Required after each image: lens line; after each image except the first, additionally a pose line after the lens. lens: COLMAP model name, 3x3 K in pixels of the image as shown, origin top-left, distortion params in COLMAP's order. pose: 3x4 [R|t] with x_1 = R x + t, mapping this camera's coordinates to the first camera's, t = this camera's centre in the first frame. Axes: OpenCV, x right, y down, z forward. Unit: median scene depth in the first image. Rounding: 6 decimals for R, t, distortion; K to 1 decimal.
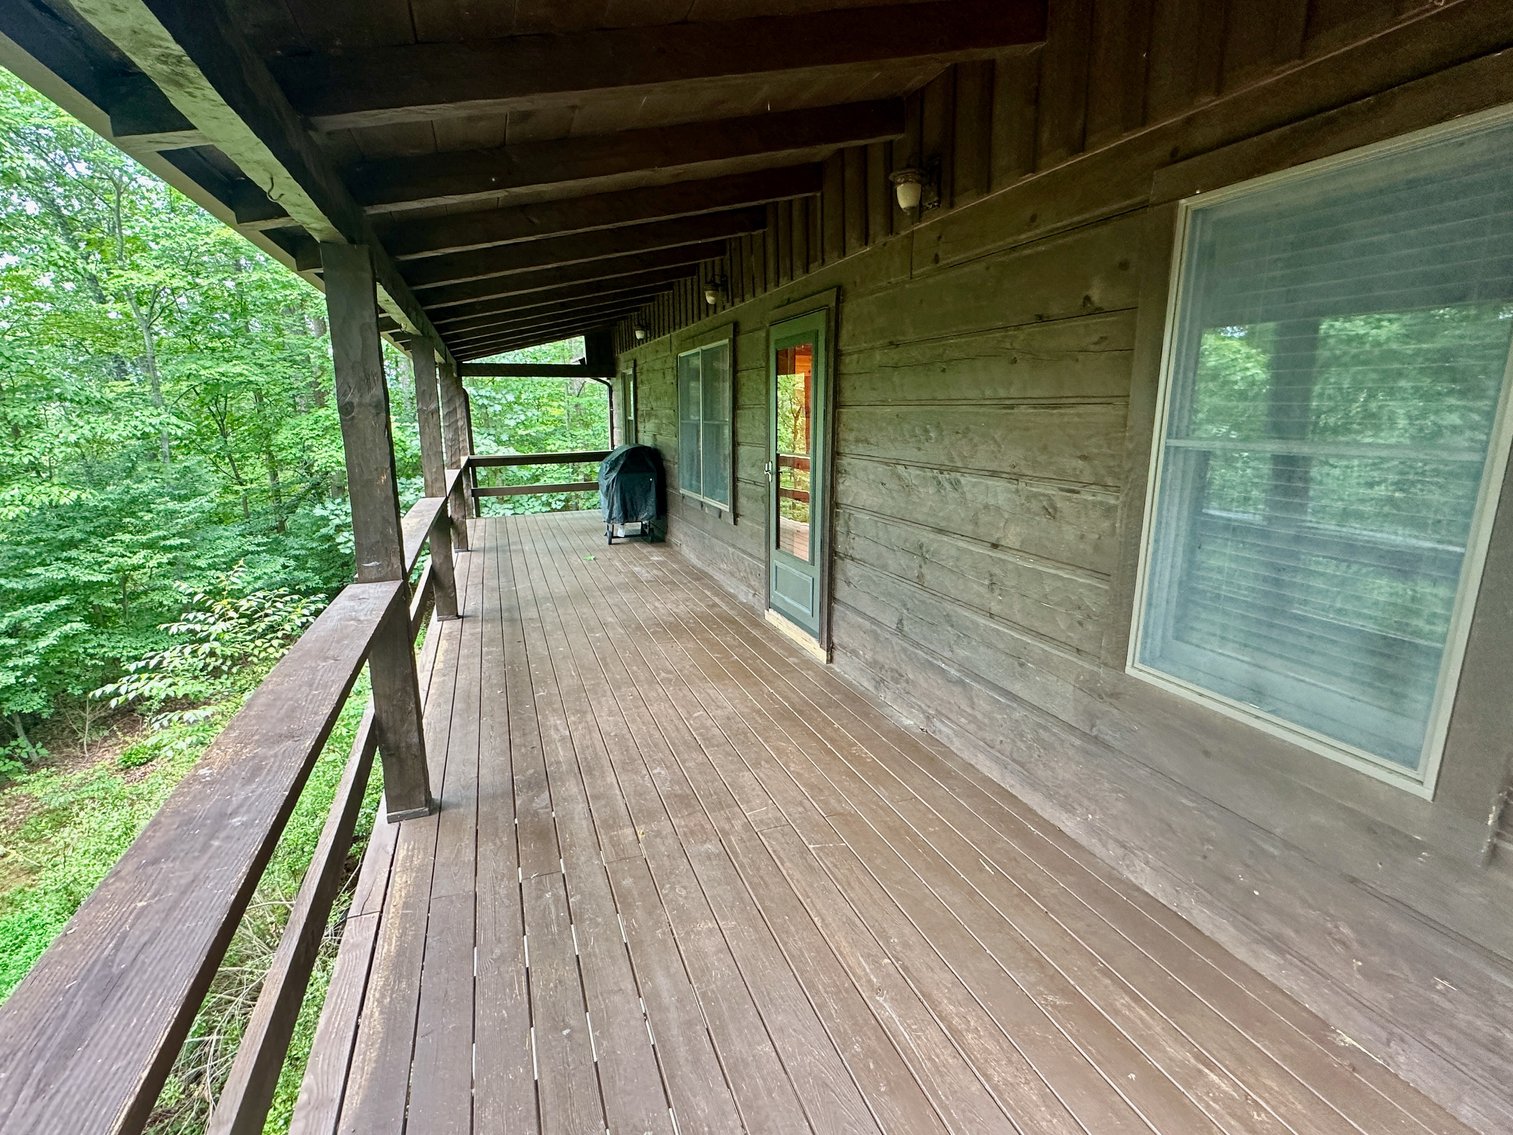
lens RADIAL K [[704.8, 0, 756.5], [0, 704.8, 567.5], [0, 0, 1]] dist [-0.003506, -0.000595]
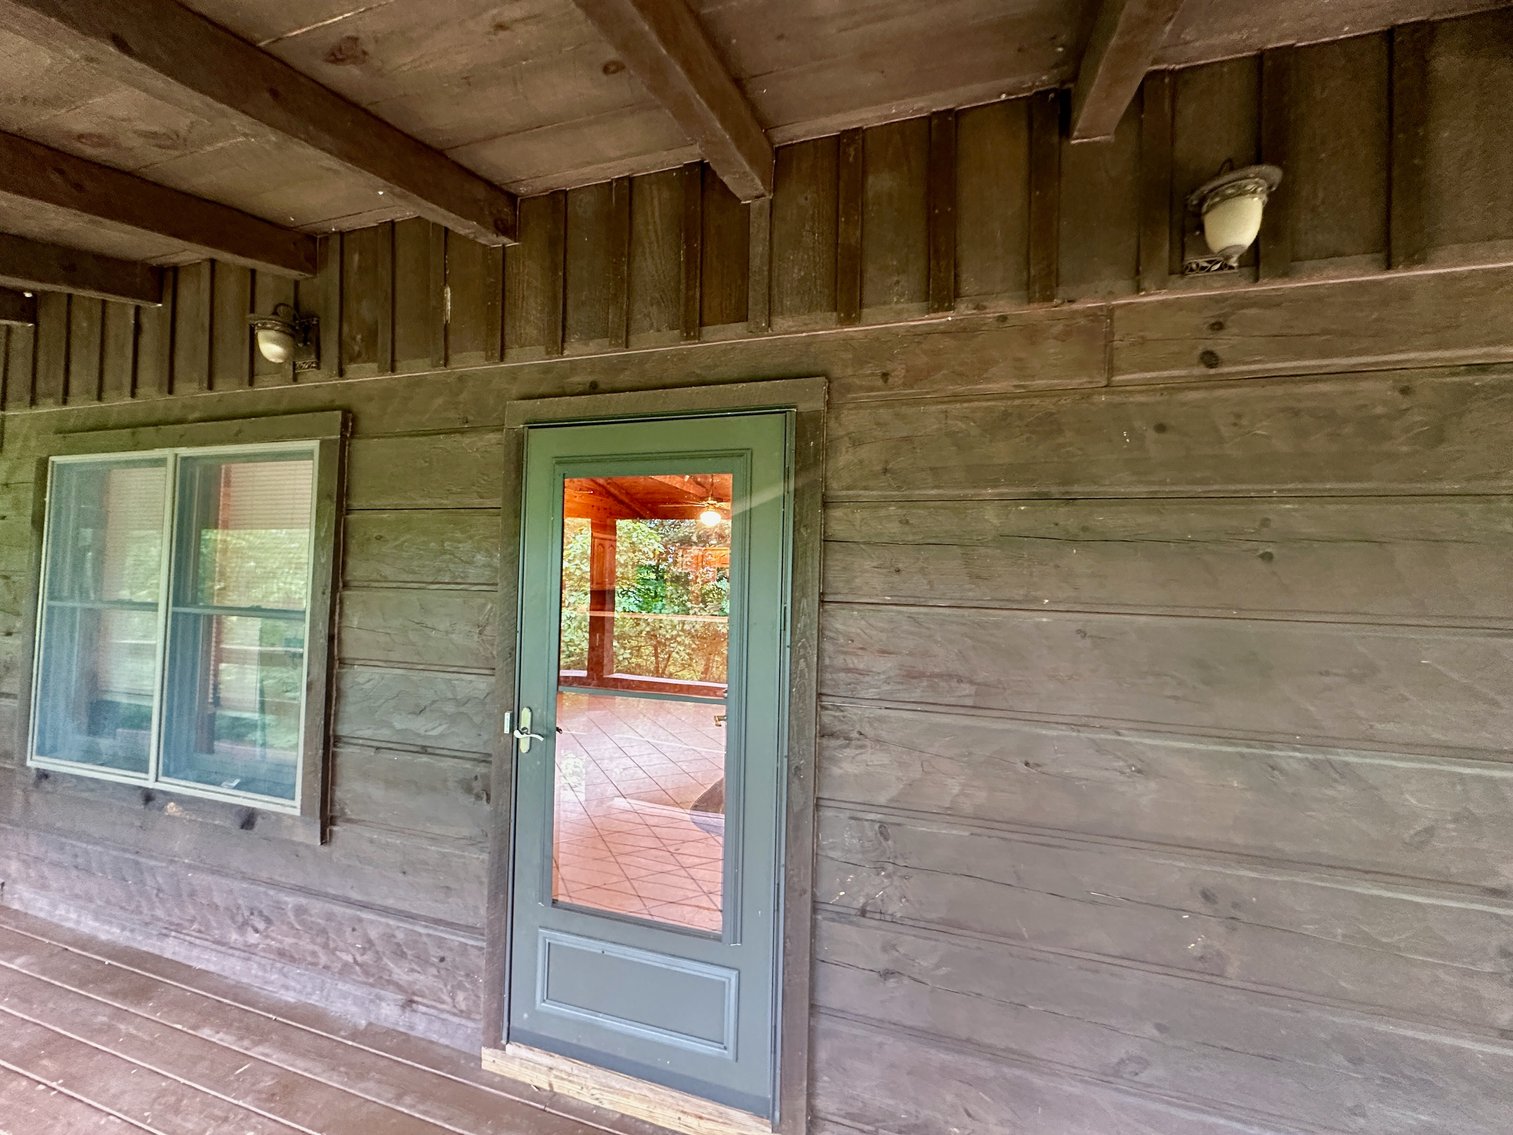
lens RADIAL K [[605.7, 0, 756.5], [0, 605.7, 567.5], [0, 0, 1]] dist [-0.003147, 0.000484]
pose [[0.607661, 0.030521, 0.793610, -0.192808], [0.146658, 0.977764, -0.149898, -0.150283], [-0.780538, 0.207476, 0.589673, 0.597117]]
